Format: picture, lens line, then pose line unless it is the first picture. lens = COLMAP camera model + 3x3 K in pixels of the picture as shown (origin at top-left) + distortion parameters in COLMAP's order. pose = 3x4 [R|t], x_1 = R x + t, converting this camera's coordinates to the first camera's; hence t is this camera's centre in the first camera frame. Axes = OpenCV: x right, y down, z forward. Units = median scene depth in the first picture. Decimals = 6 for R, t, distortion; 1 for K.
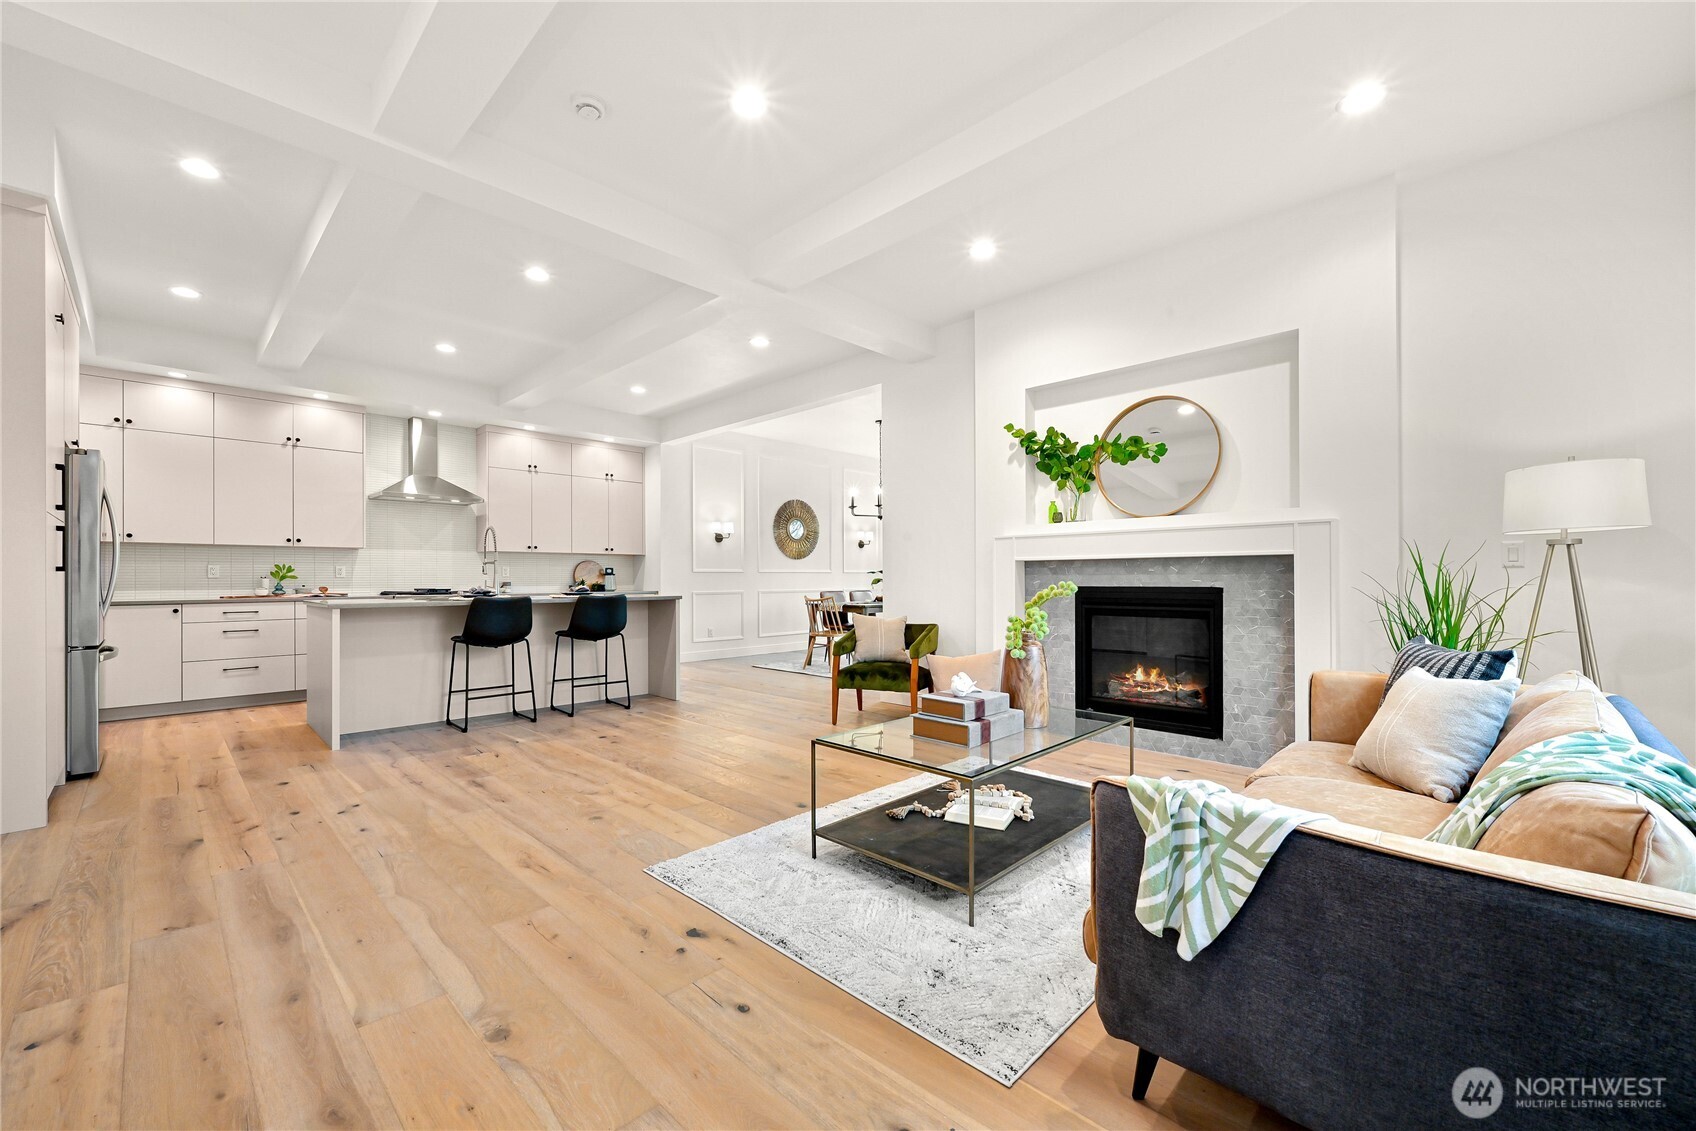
lens RADIAL K [[667.4, 0, 844.4], [0, 667.4, 576.6], [0, 0, 1]] dist [-0.002174, 0.000338]
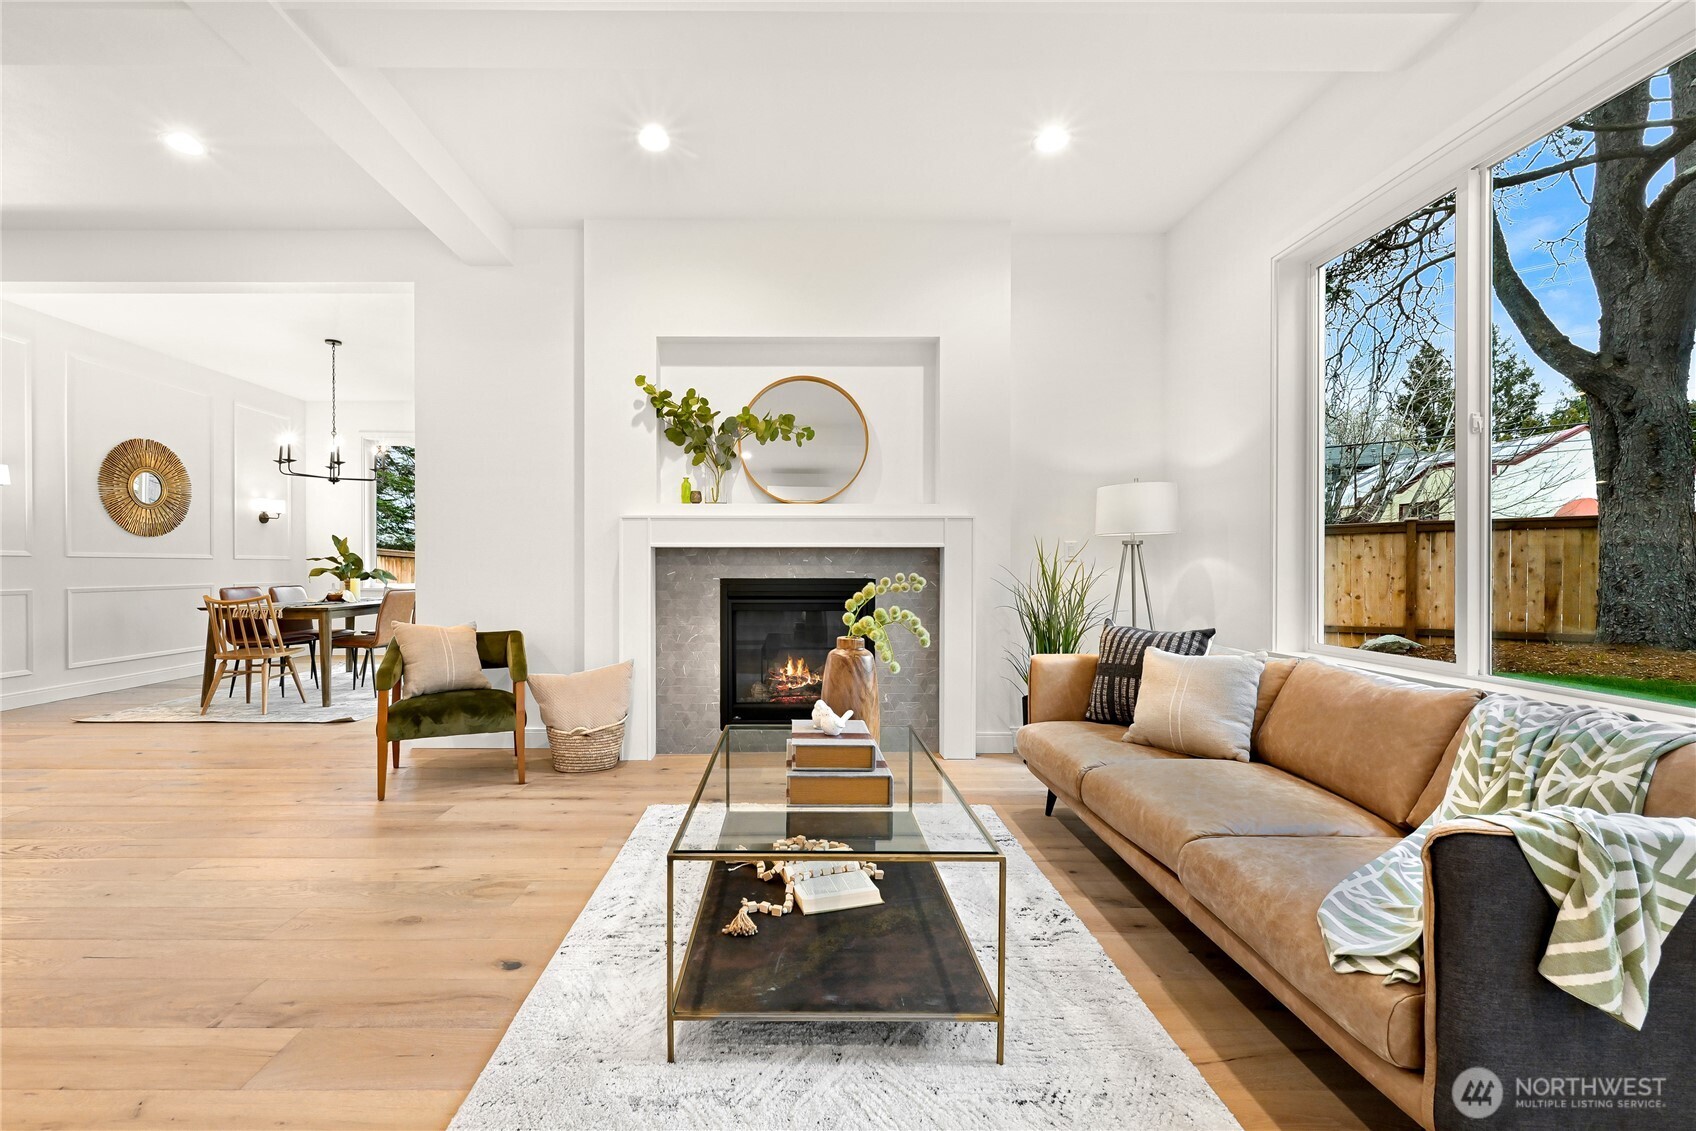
lens RADIAL K [[704.6, 0, 840.5], [0, 704.6, 574.4], [0, 0, 1]] dist [-0.001775, 0.000264]
pose [[0.715828, -0.002227, 0.698273, -0.181851], [-0.005178, 0.999950, 0.008497, 0.000881], [-0.698257, -0.009698, 0.715781, 0.240360]]
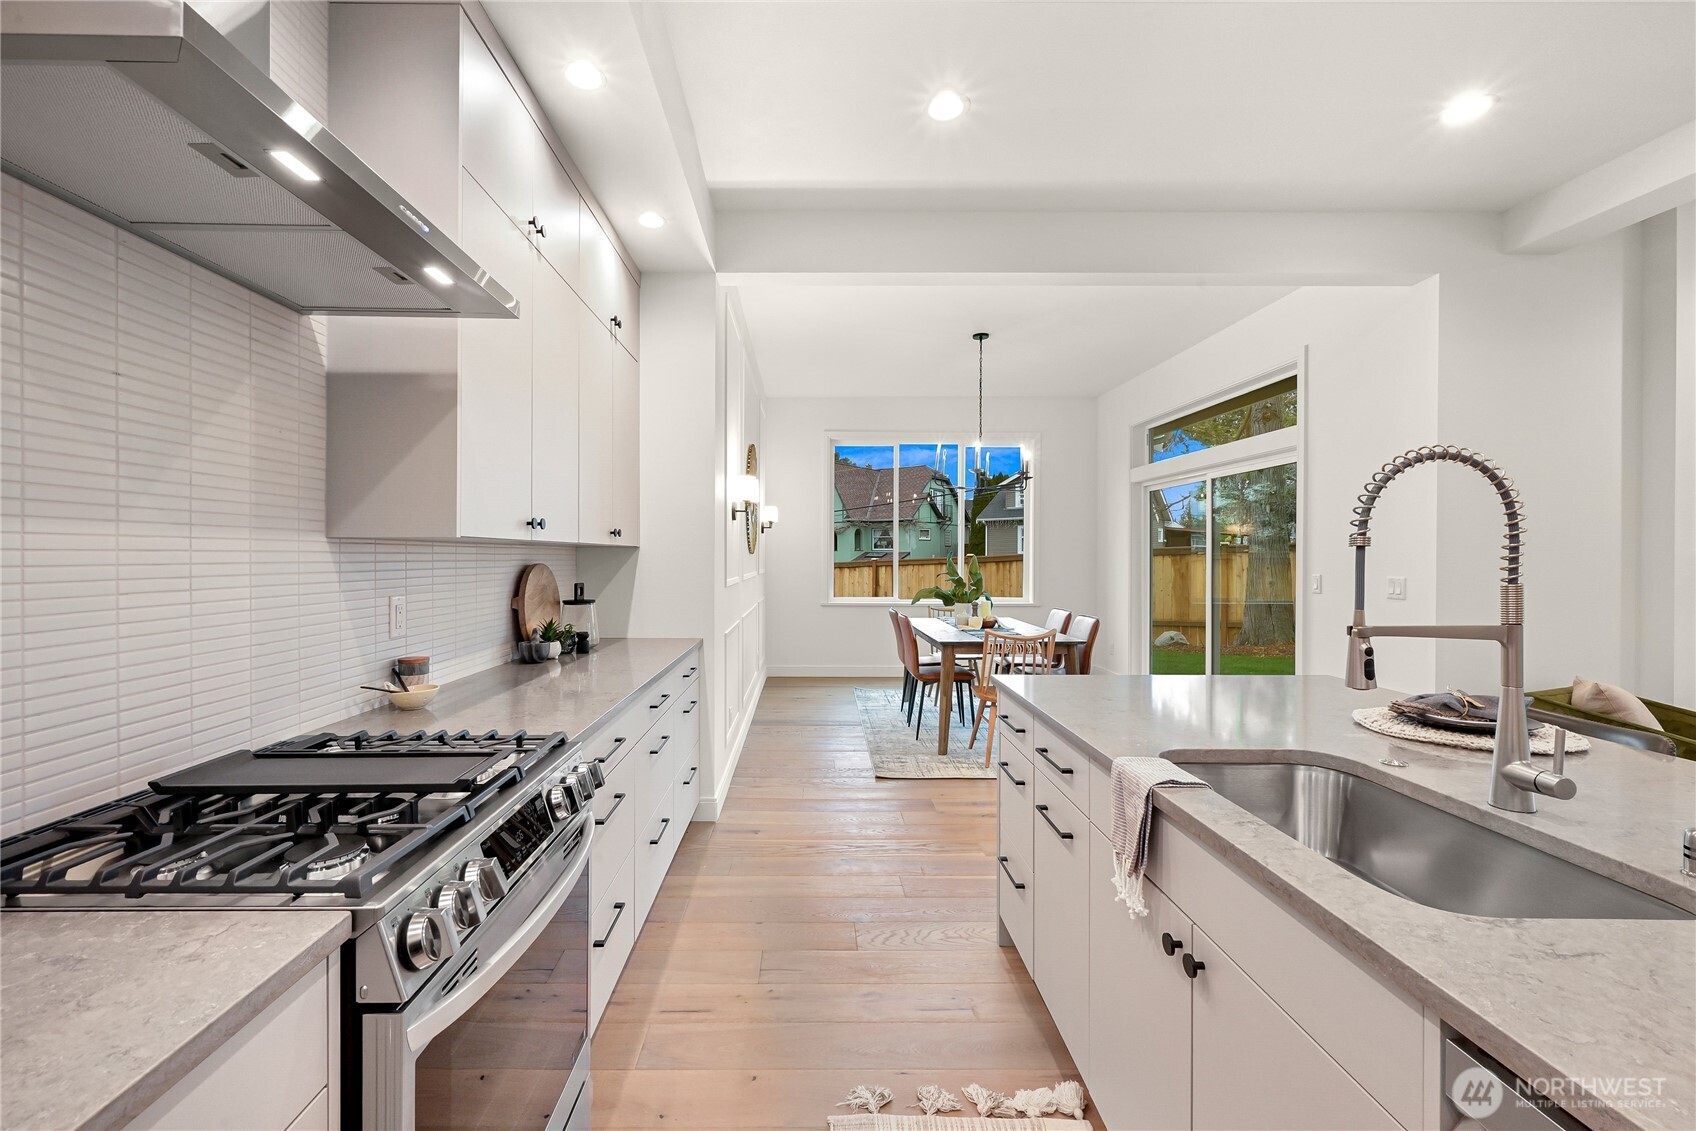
lens RADIAL K [[667.4, 0, 848.6], [0, 667.4, 560.9], [0, 0, 1]] dist [-0.002174, 0.000338]
pose [[0.691913, -0.001482, 0.721979, -0.933523], [-0.005295, 0.999961, 0.007127, -0.054015], [-0.721961, -0.008754, 0.691878, 1.294601]]
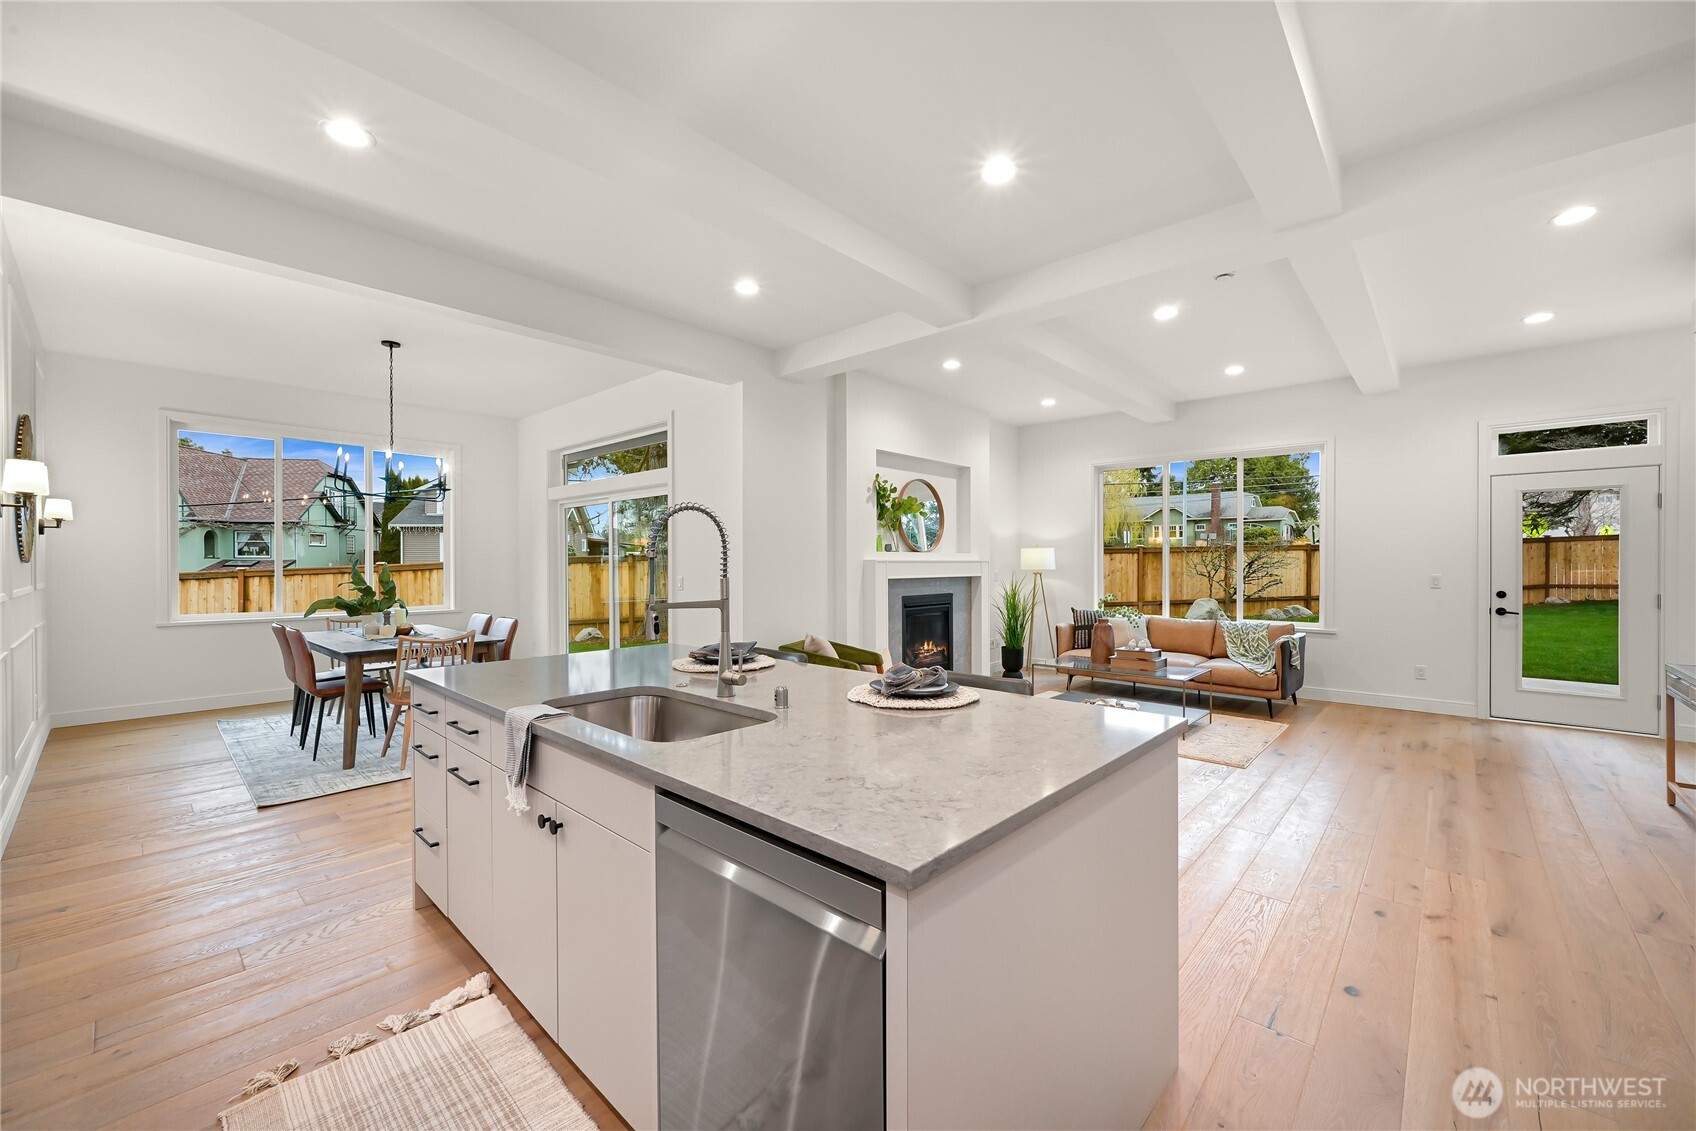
lens RADIAL K [[667.4, 0, 857.9], [0, 667.4, 570.0], [0, 0, 1]] dist [-0.002174, 0.000338]
pose [[-0.035979, -0.006788, 0.999329, -1.127764], [-0.000562, 0.999977, 0.006772, -0.053480], [-0.999352, -0.000318, -0.035982, 1.163694]]
